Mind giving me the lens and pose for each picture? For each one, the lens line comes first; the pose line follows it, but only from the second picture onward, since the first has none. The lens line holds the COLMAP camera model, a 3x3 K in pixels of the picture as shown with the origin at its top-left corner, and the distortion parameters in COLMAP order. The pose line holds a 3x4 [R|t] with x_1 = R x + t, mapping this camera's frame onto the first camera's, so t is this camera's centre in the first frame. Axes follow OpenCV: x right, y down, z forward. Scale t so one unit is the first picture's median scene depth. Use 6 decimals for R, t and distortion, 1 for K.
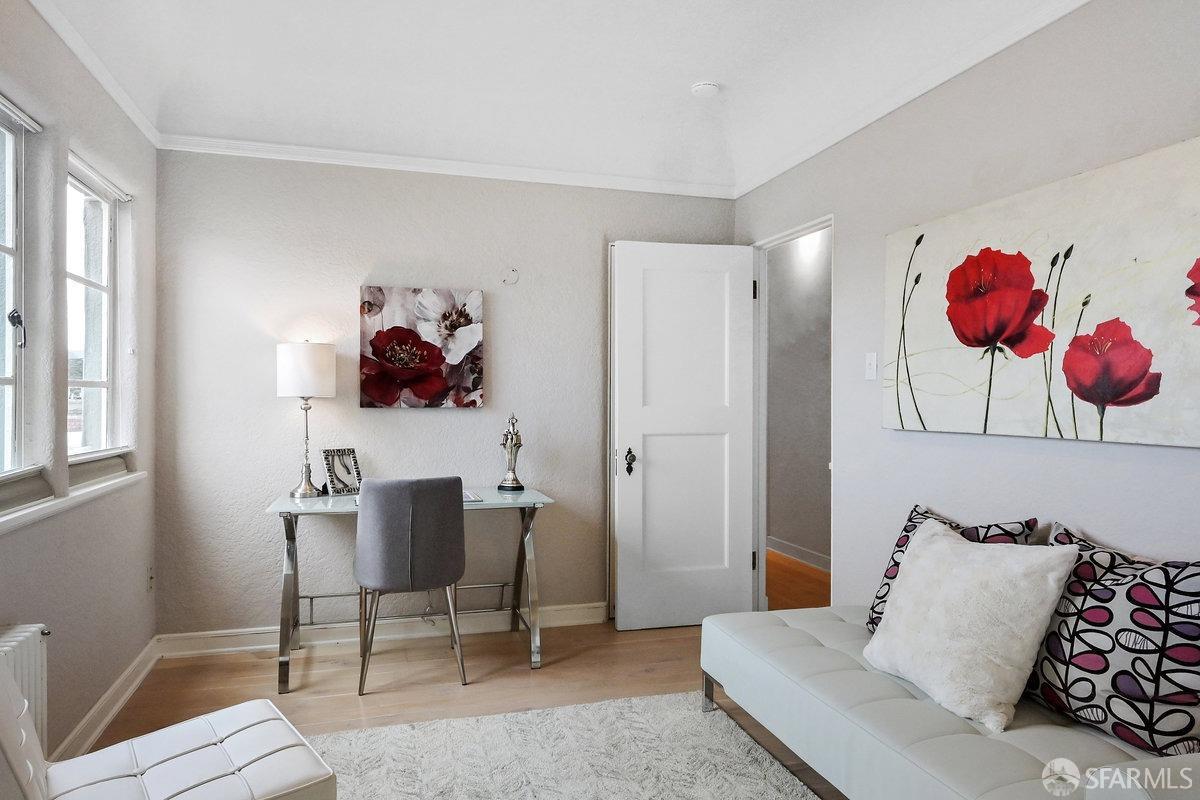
lens RADIAL K [[757.0, 0, 600.0], [0, 757.0, 400.0], [0, 0, 1]] dist [-0.003644, -0.001142]
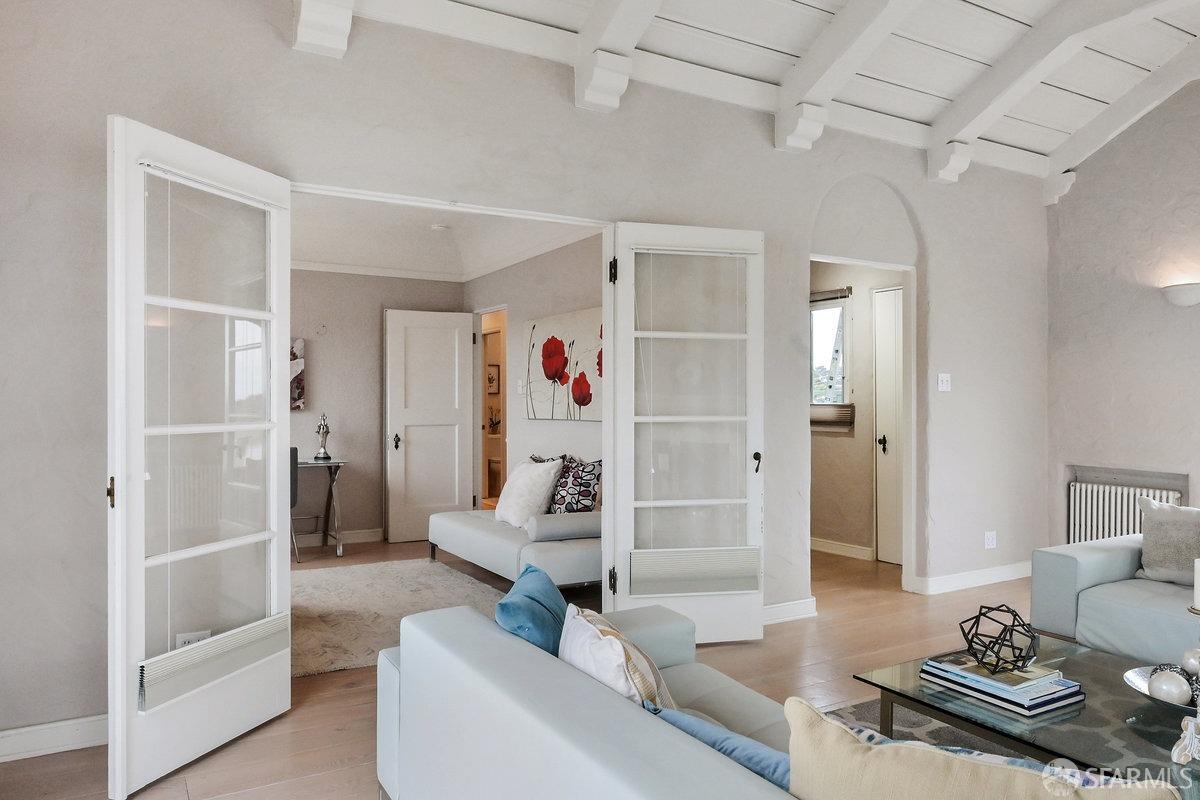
lens RADIAL K [[829.7, 0, 600.0], [0, 829.7, 400.0], [0, 0, 1]] dist [0.001556, 0.000199]
pose [[0.971292, -0.001983, 0.237884, 0.043646], [0.004047, 0.999958, -0.008191, 0.006328], [-0.237858, 0.008918, 0.971259, -0.981537]]
